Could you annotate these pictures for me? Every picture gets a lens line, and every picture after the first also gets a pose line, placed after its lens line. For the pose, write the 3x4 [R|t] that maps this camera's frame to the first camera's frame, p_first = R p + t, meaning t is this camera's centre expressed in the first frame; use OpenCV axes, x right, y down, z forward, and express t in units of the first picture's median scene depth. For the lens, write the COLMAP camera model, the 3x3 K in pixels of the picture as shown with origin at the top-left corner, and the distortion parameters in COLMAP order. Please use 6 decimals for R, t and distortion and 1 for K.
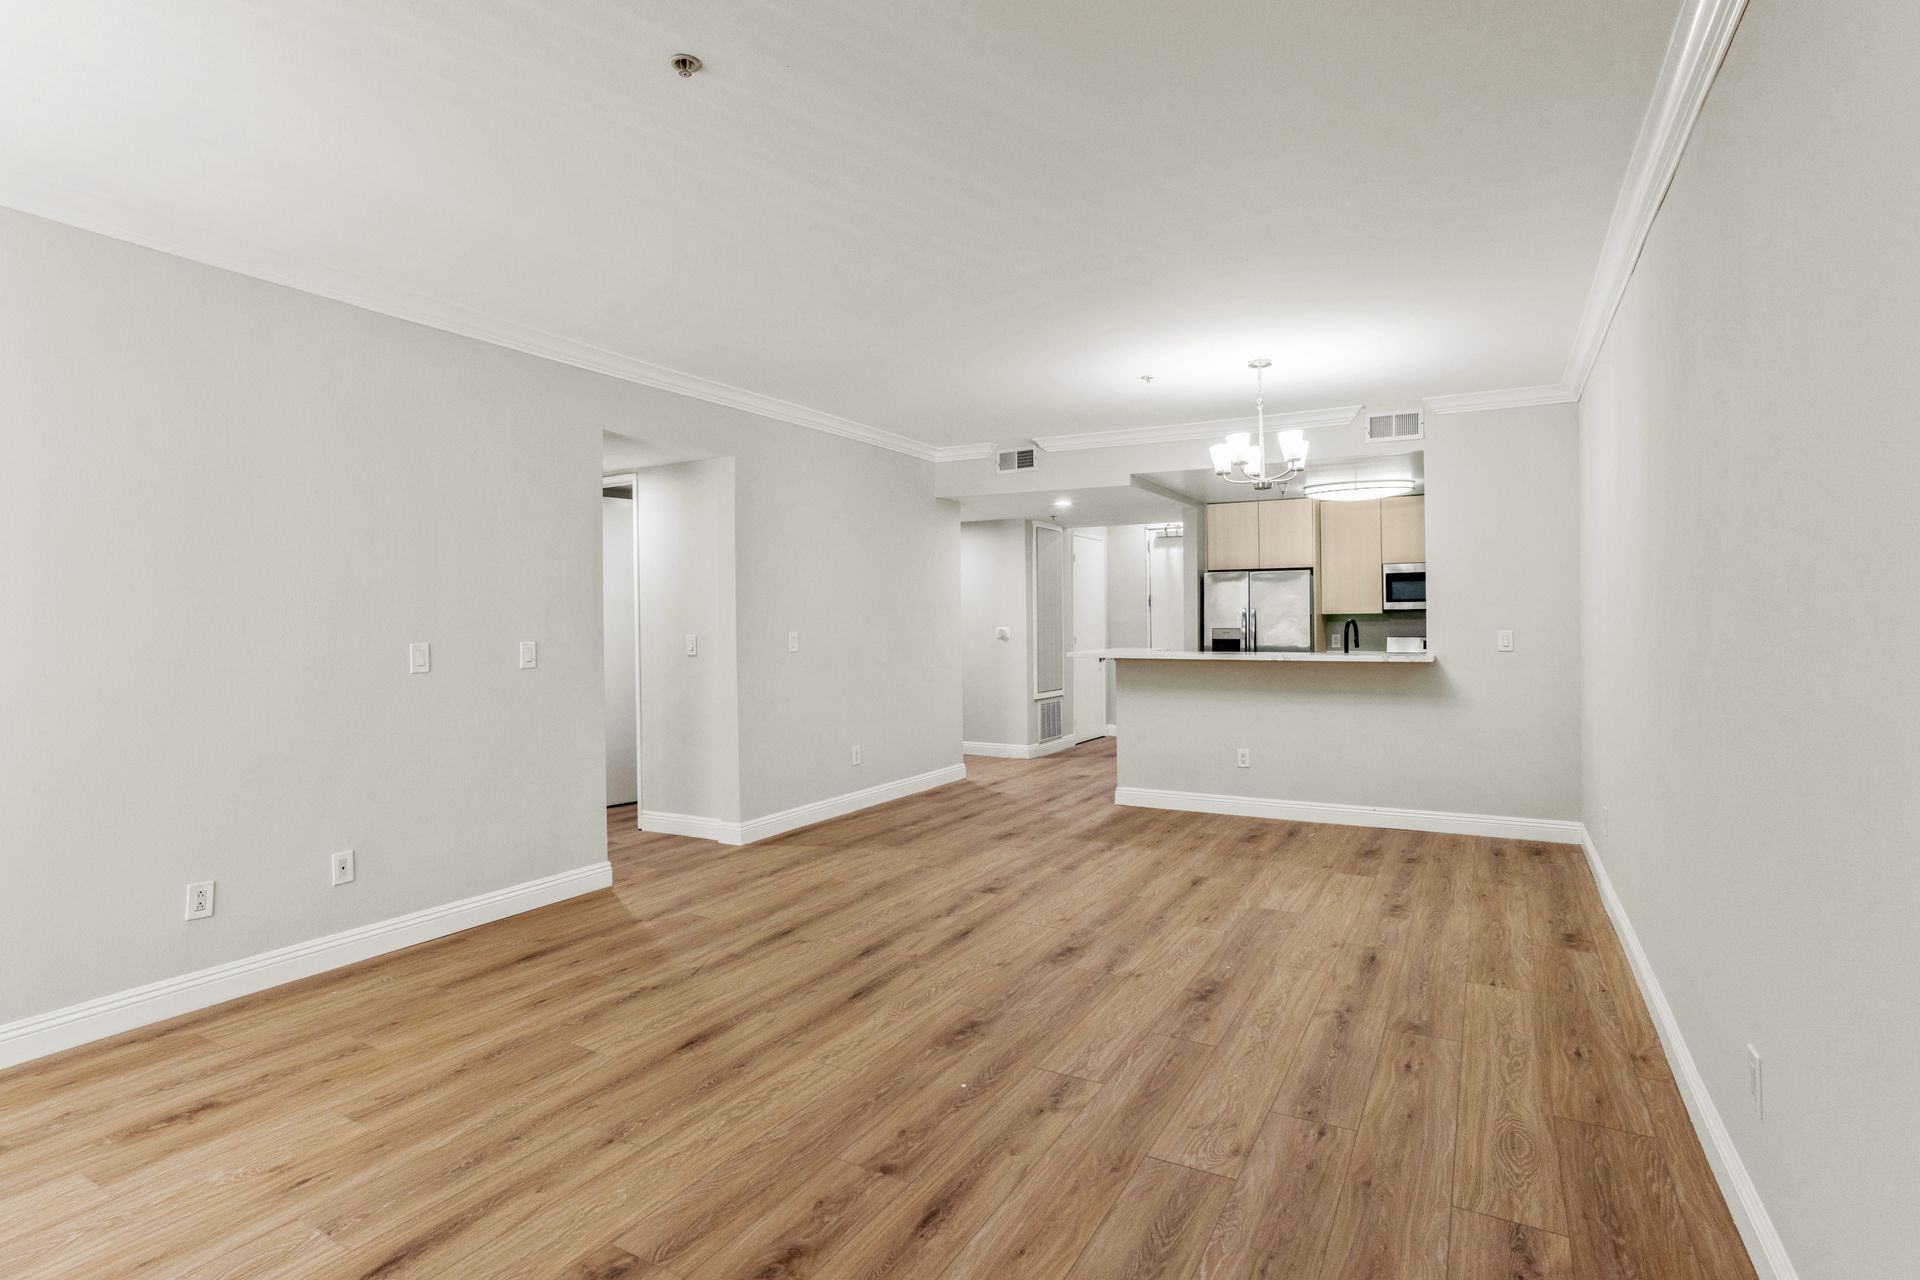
lens RADIAL K [[937.9, 0, 947.5], [0, 937.9, 622.6], [0, 0, 1]] dist [-0.038850, 0.021854]
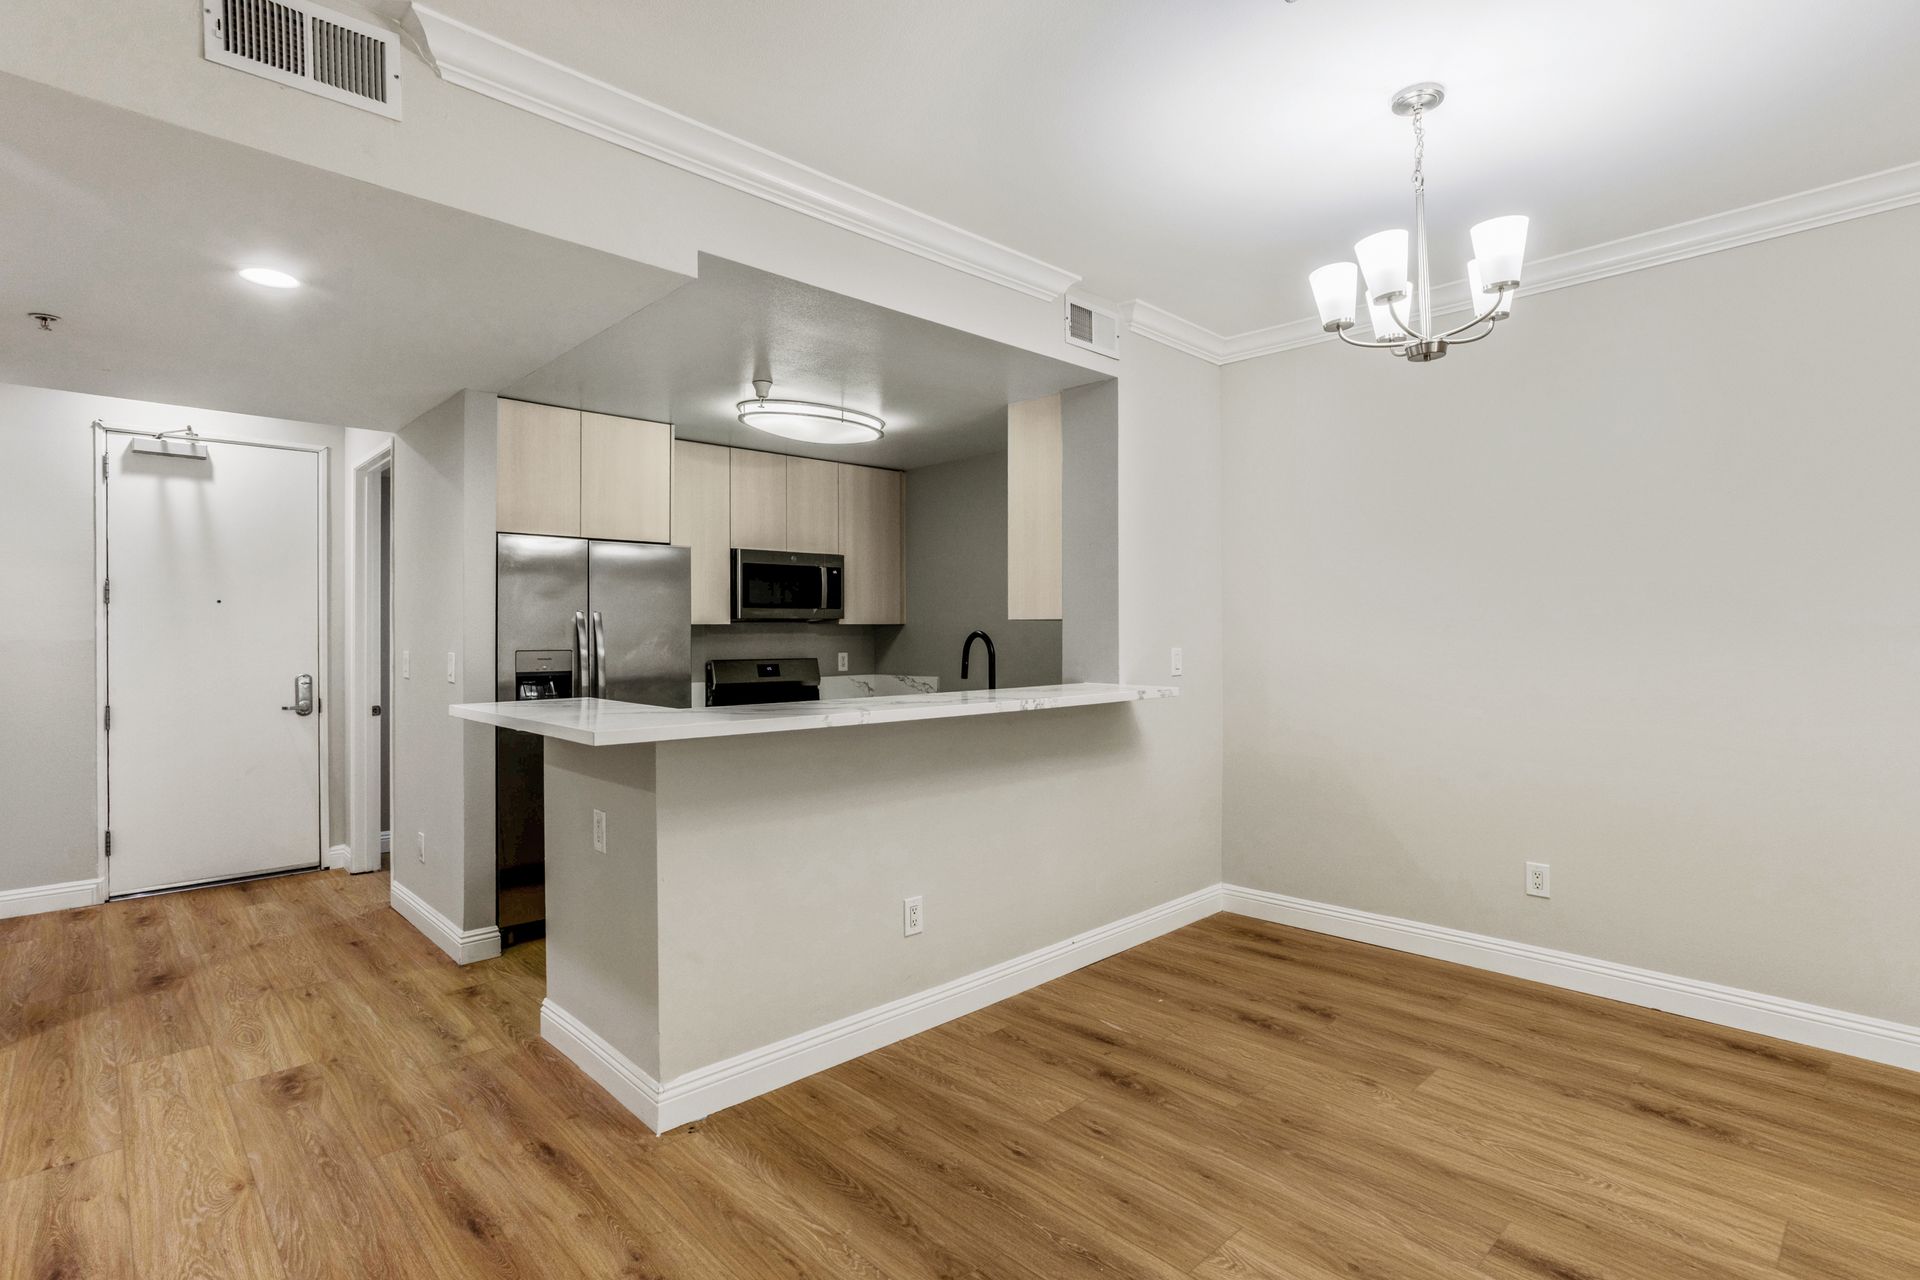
lens RADIAL K [[937.9, 0, 947.5], [0, 937.9, 622.6], [0, 0, 1]] dist [-0.038850, 0.021854]
pose [[0.290269, 0.016624, 0.956801, -0.116161], [0.003648, 0.999823, -0.018478, 0.001492], [-0.956938, 0.008854, 0.290157, 0.673155]]
